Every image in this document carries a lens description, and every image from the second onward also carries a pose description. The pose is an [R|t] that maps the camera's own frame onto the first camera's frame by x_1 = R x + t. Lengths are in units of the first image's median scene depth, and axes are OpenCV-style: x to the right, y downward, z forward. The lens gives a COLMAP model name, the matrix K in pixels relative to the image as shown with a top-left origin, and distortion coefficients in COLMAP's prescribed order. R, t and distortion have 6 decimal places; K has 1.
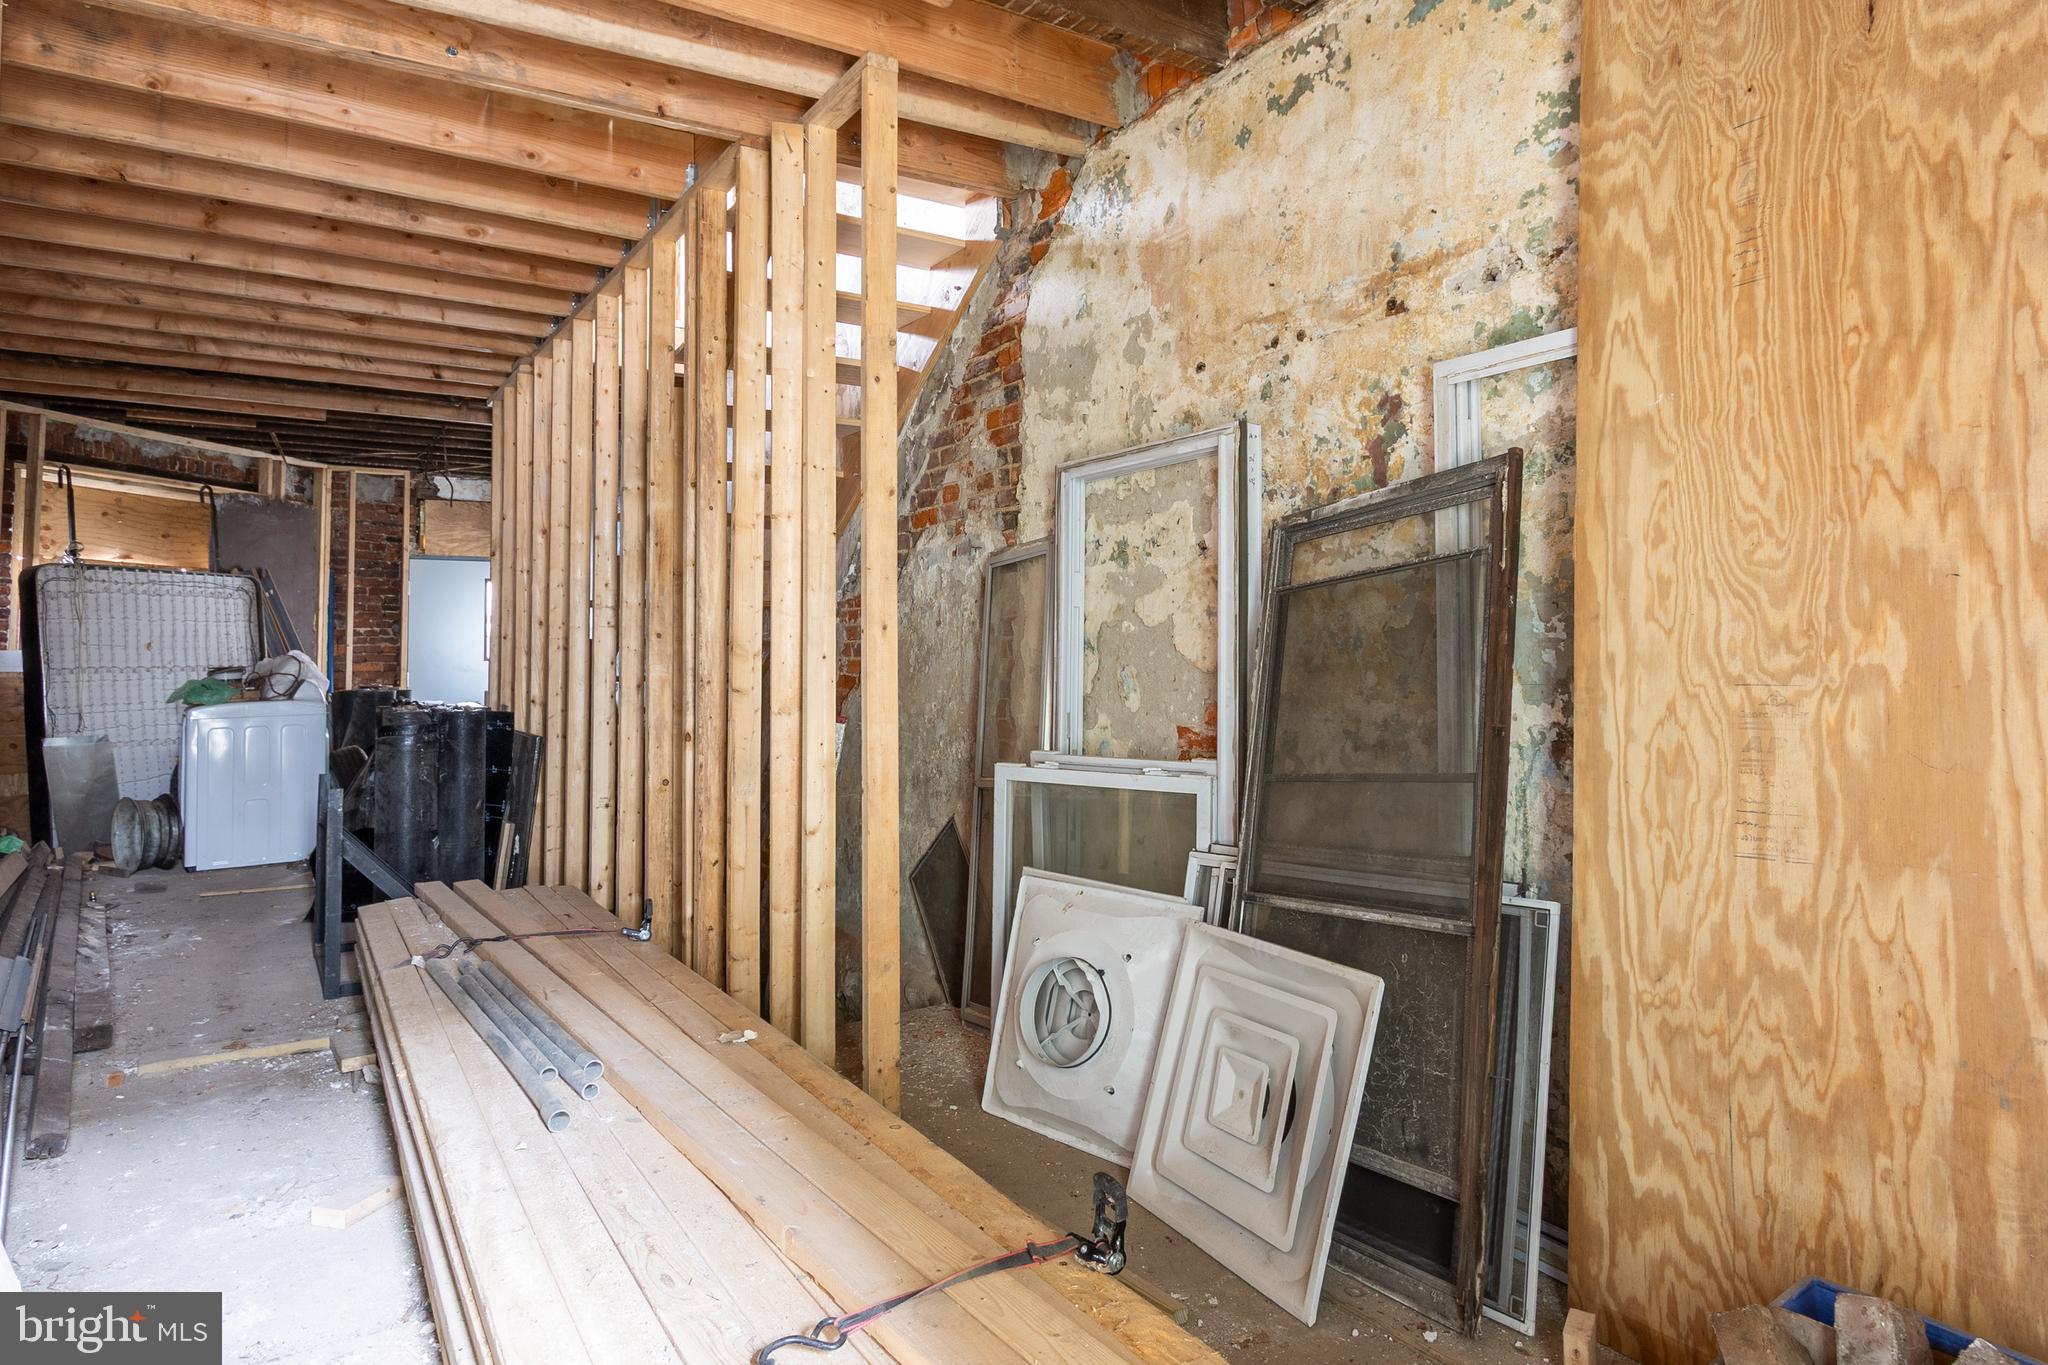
lens RADIAL K [[1175.4, 0, 1022.2], [0, 1175.4, 609.6], [0, 0, 1]] dist [-0.000545, -0.000522]
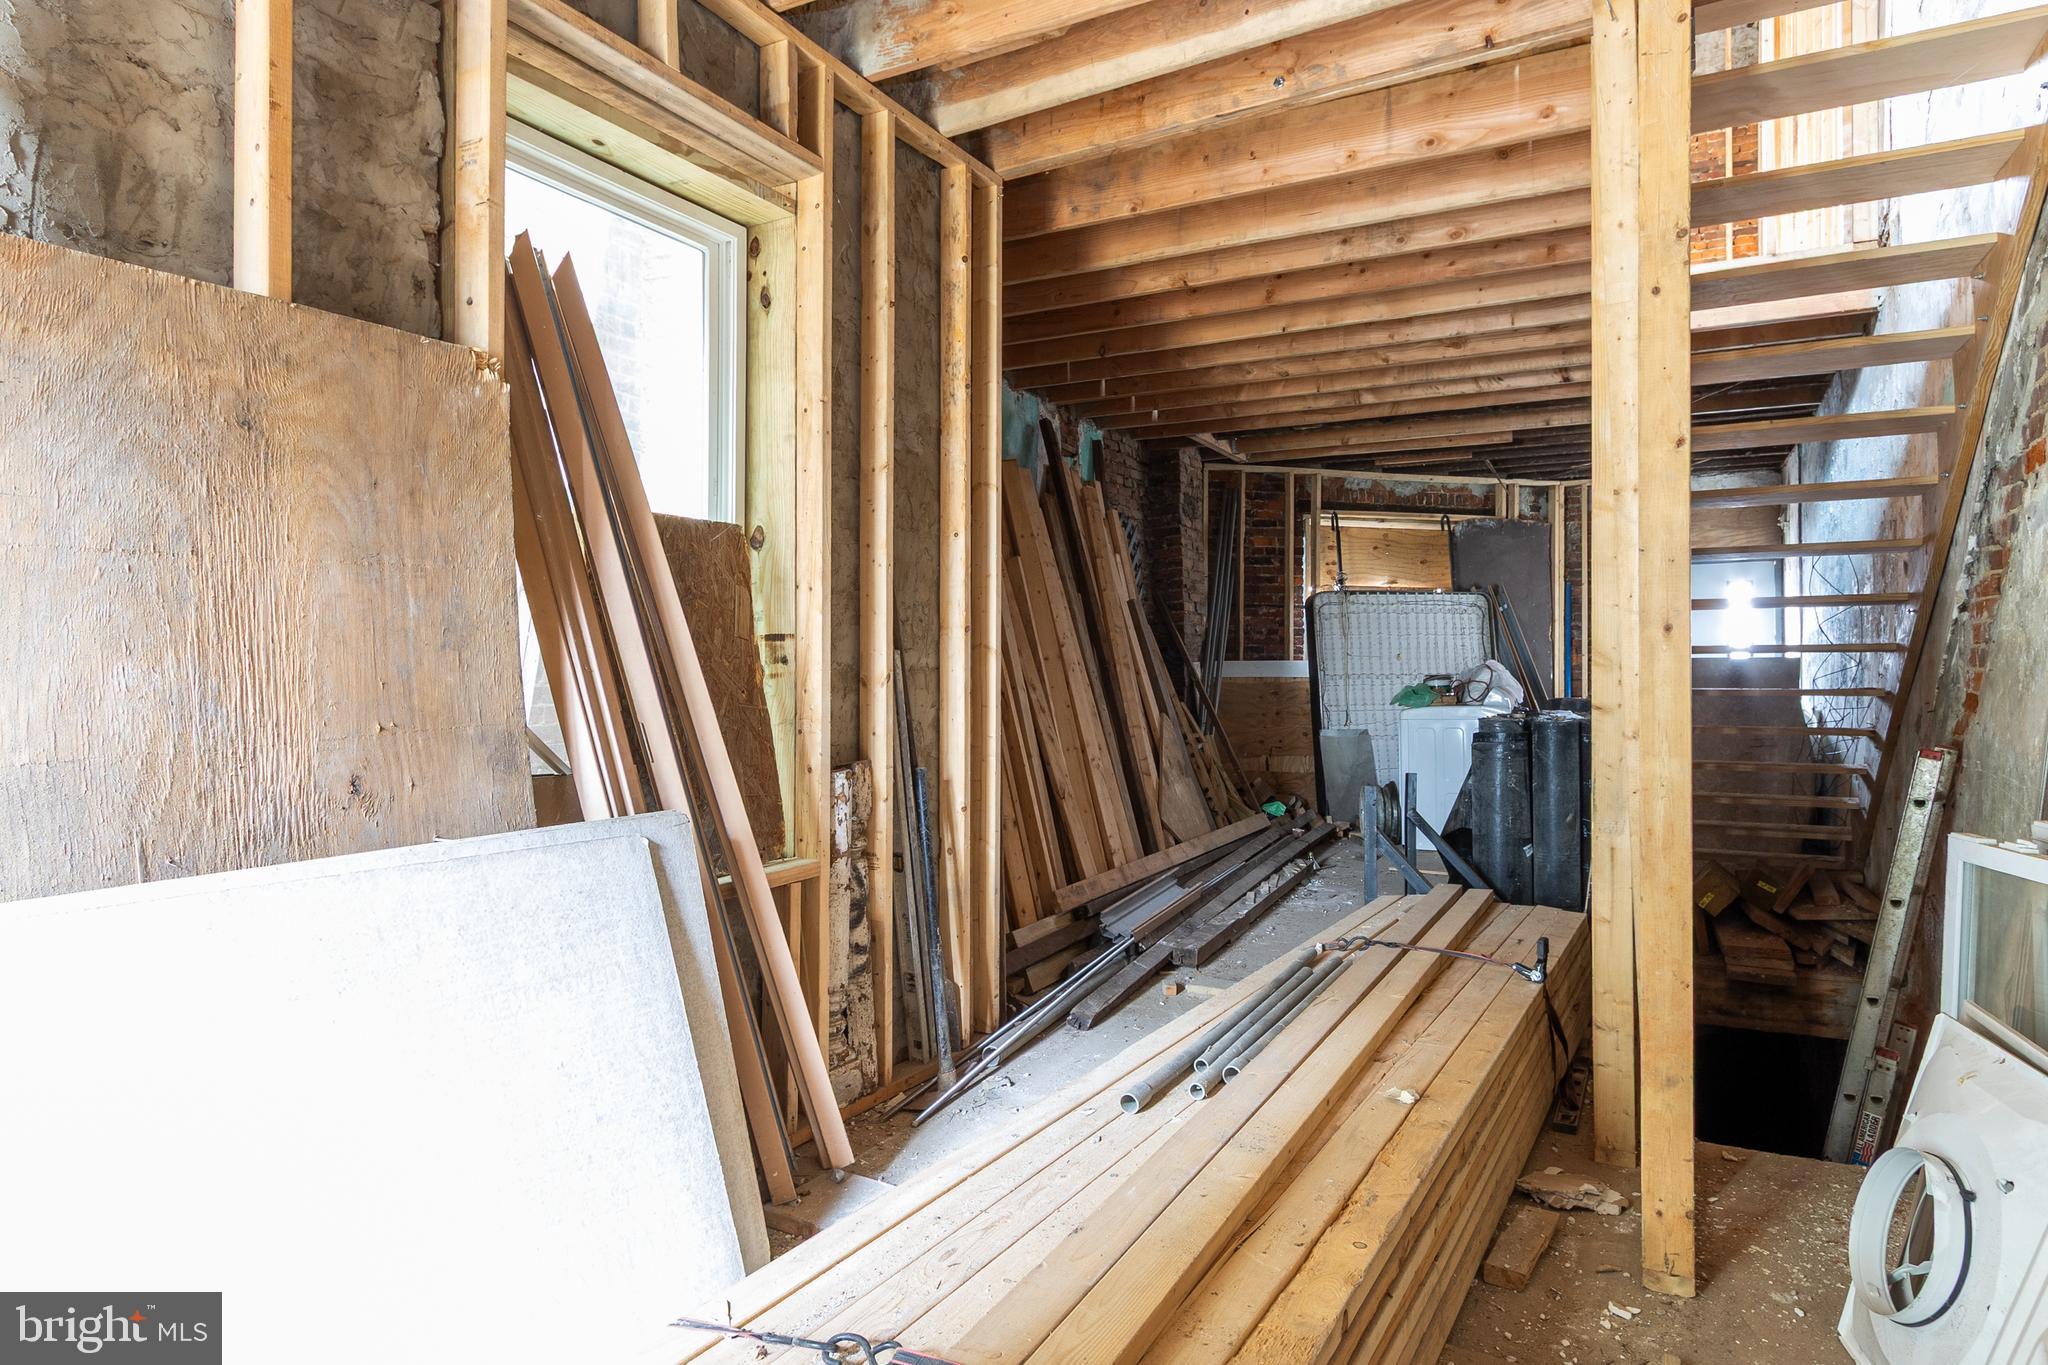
lens RADIAL K [[1171.8, 0, 1024.0], [0, 1171.8, 682.5], [0, 0, 1]] dist [-0.002264, -0.002435]
pose [[0.491989, 0.014700, -0.870477, 0.104117], [0.032269, 0.998863, 0.035106, 0.003578], [0.870003, -0.045361, 0.490955, 0.091853]]
